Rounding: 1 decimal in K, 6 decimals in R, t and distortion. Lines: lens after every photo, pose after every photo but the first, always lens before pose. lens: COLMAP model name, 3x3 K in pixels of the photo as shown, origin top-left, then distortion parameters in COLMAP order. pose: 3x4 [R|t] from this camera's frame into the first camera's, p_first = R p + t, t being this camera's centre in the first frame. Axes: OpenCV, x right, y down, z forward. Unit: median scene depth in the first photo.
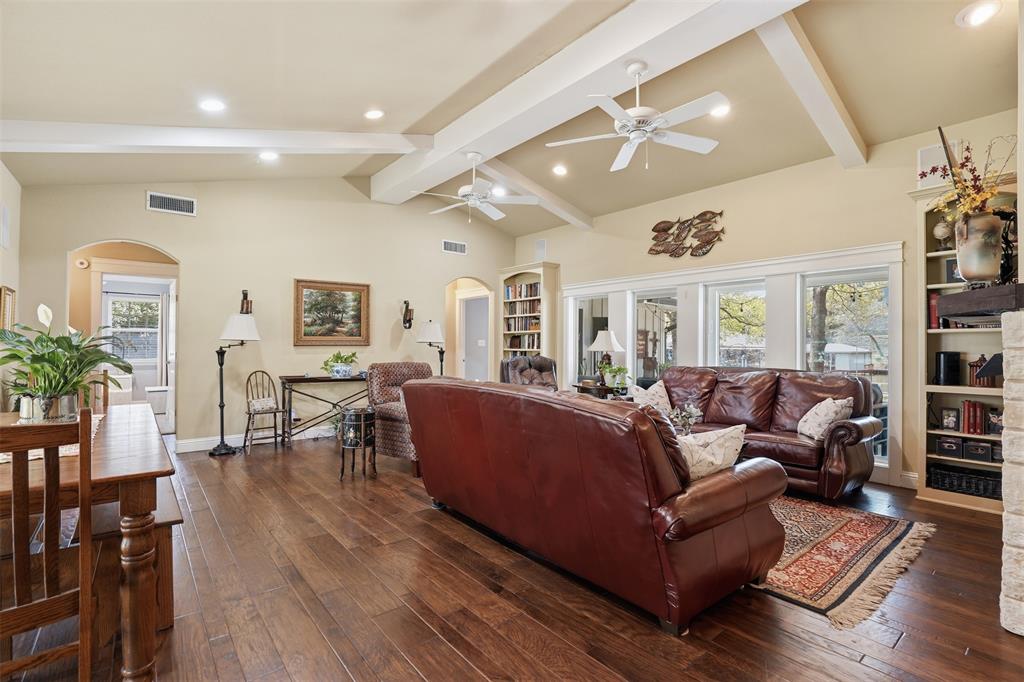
lens RADIAL K [[472.5, 0, 509.1], [0, 472.5, 346.9], [0, 0, 1]] dist [-0.024059, 0.004129]
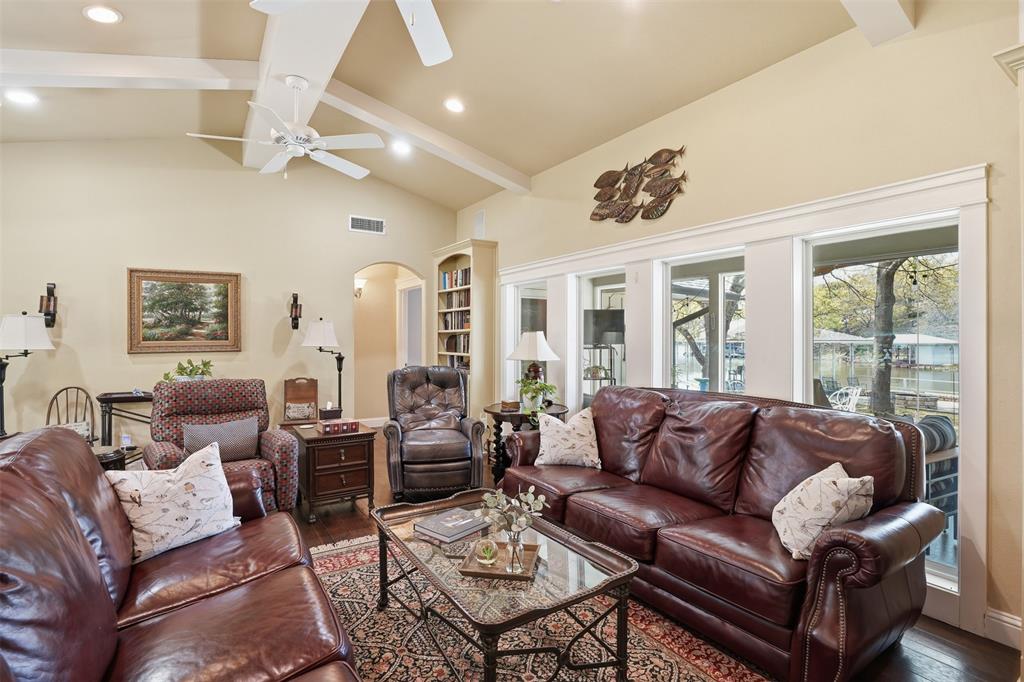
lens RADIAL K [[472.5, 0, 512.9], [0, 472.5, 338.3], [0, 0, 1]] dist [-0.024059, 0.004129]
pose [[0.993864, -0.005292, -0.110481, 0.264264], [0.005465, 0.999984, 0.001259, -0.025279], [0.110473, -0.001855, 0.993877, 0.300951]]
